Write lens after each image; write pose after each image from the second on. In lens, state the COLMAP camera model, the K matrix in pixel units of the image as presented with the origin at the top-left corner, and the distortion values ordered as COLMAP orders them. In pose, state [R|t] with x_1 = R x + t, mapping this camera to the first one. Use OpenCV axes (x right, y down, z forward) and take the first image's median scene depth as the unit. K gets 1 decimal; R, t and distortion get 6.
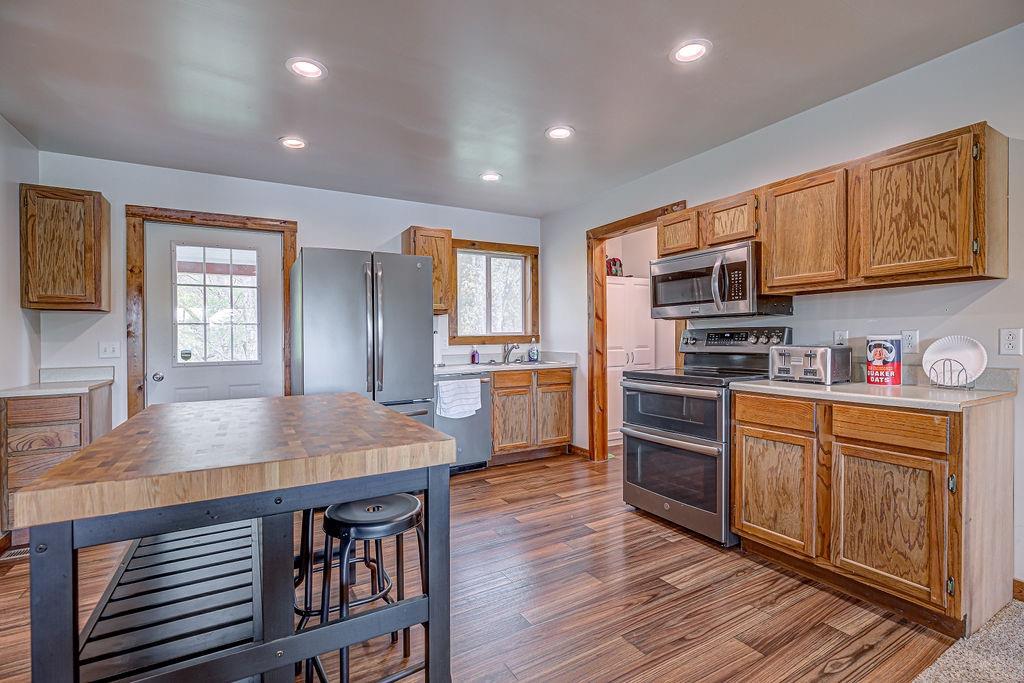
lens RADIAL K [[469.7, 0, 512.0], [0, 469.7, 341.5], [0, 0, 1]] dist [-0.003157, -0.000768]
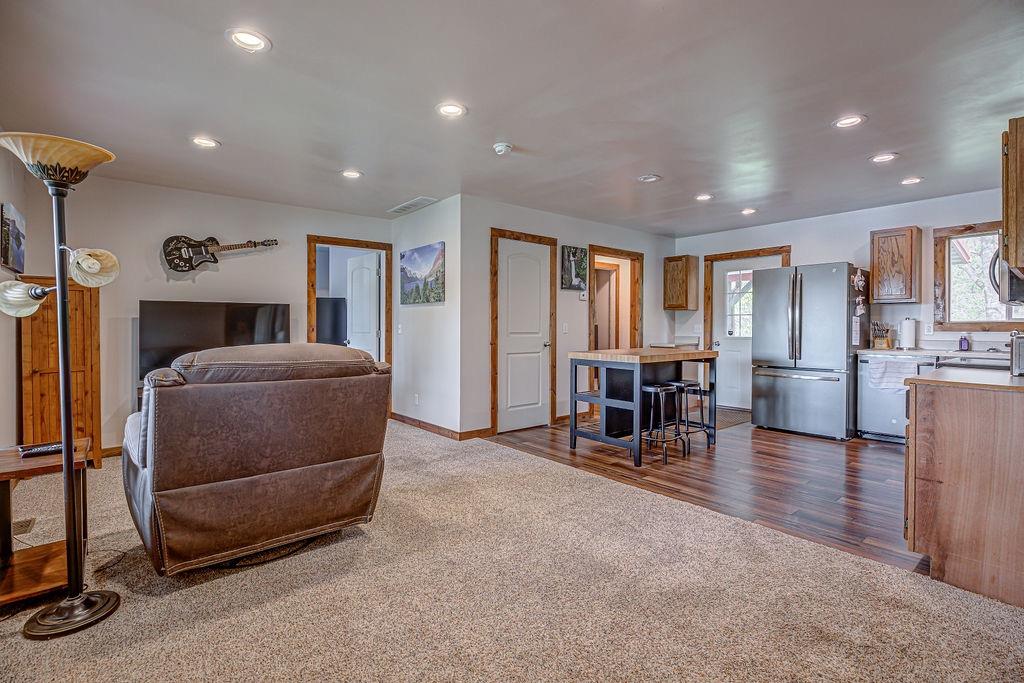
lens RADIAL K [[473.2, 0, 511.0], [0, 473.2, 313.6], [0, 0, 1]] dist [-0.002066, -0.000317]
pose [[0.168823, -0.012481, -0.985567, 1.212144], [-0.010048, 0.999846, -0.014383, -0.010490], [0.985595, 0.012331, 0.168671, -0.172812]]
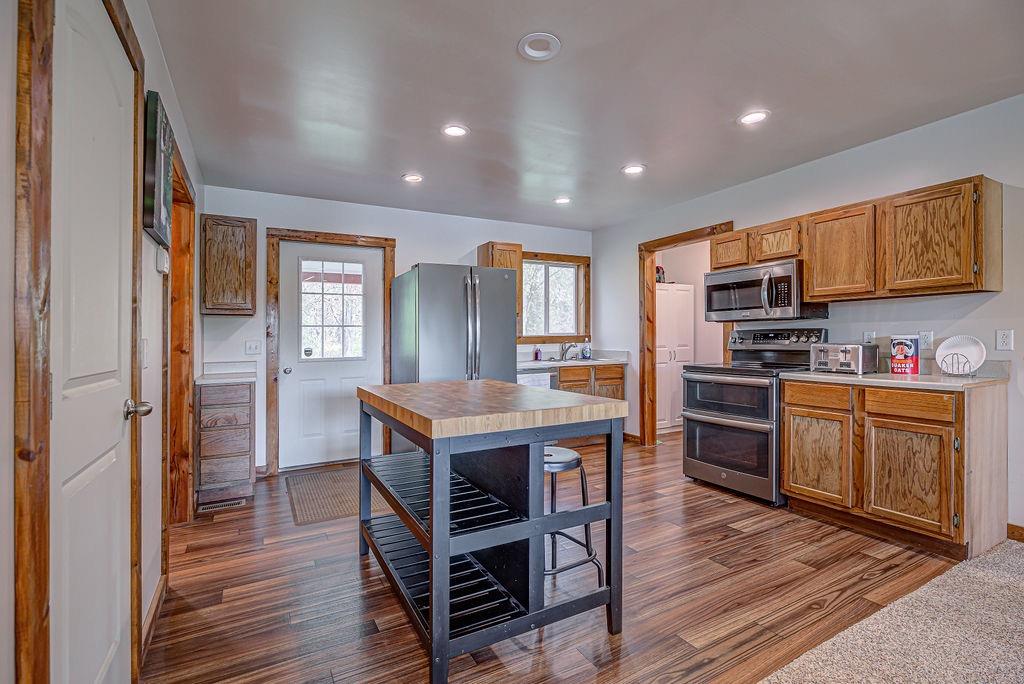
lens RADIAL K [[470.5, 0, 511.2], [0, 470.5, 340.4], [0, 0, 1]] dist [-0.005135, -0.000407]
pose [[0.999723, 0.000284, -0.023537, -0.191598], [-0.000361, 0.999995, -0.003269, 0.003888], [0.023536, 0.003277, 0.999718, -0.232139]]
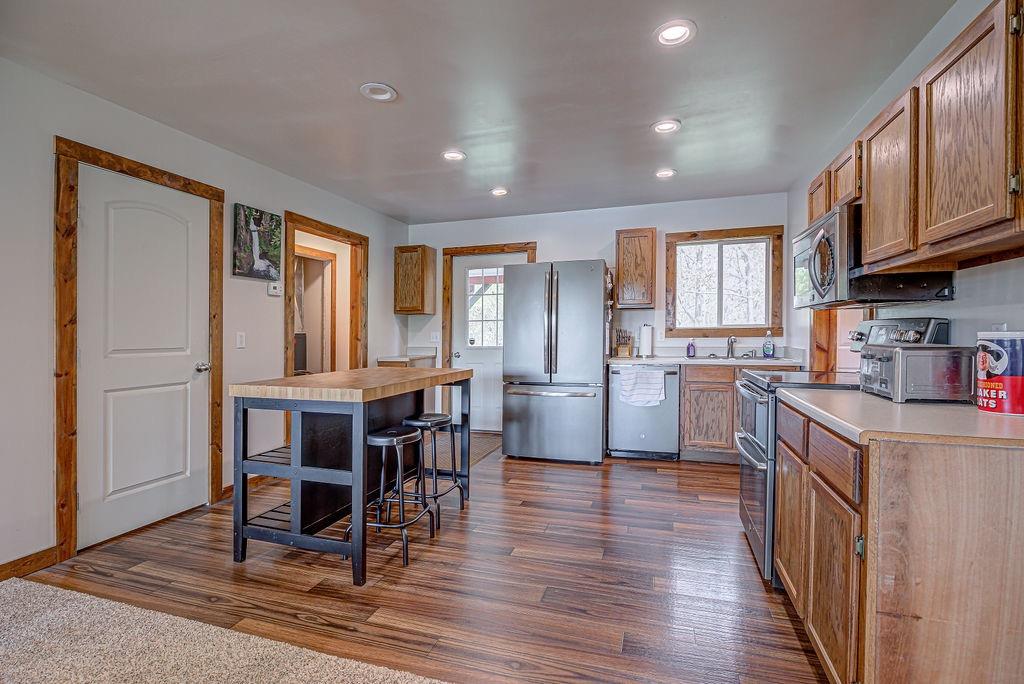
lens RADIAL K [[473.0, 0, 508.9], [0, 473.0, 331.2], [0, 0, 1]] dist [-0.002837, -0.000360]
pose [[0.669416, 0.005475, -0.742867, 0.662179], [-0.007017, 0.999975, 0.001048, -0.007961], [0.742854, 0.004511, 0.669438, 0.084057]]
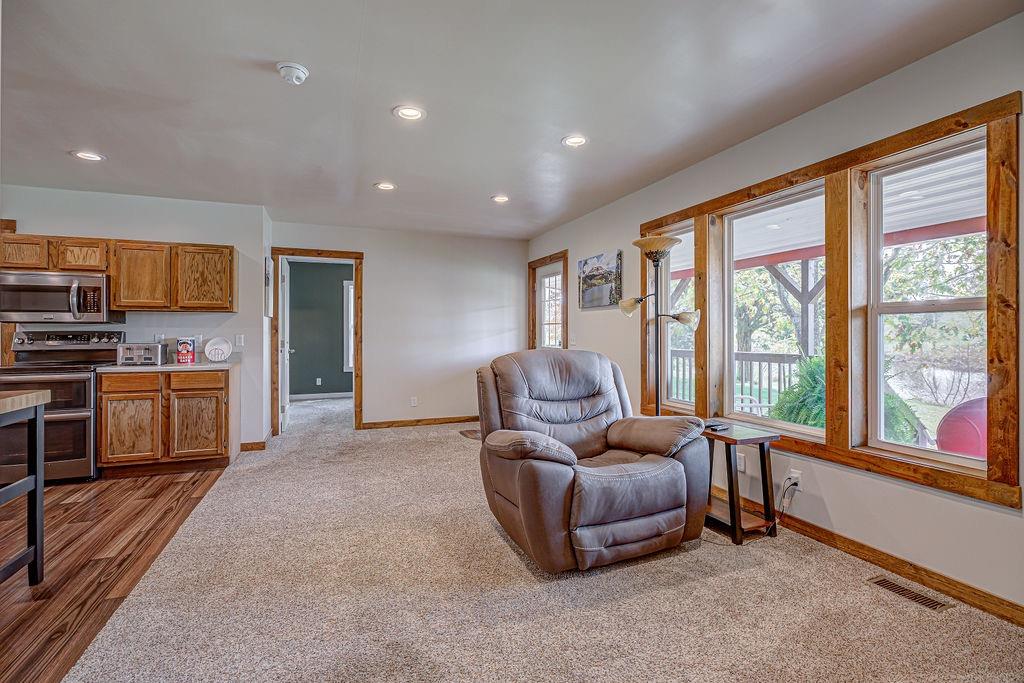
lens RADIAL K [[479.0, 0, 509.8], [0, 479.0, 334.0], [0, 0, 1]] dist [-0.000943, -0.000333]
pose [[0.166951, 0.011998, 0.985892, -0.721880], [0.007595, 0.999881, -0.013454, 0.007834], [-0.985936, 0.009734, 0.166840, -0.491882]]
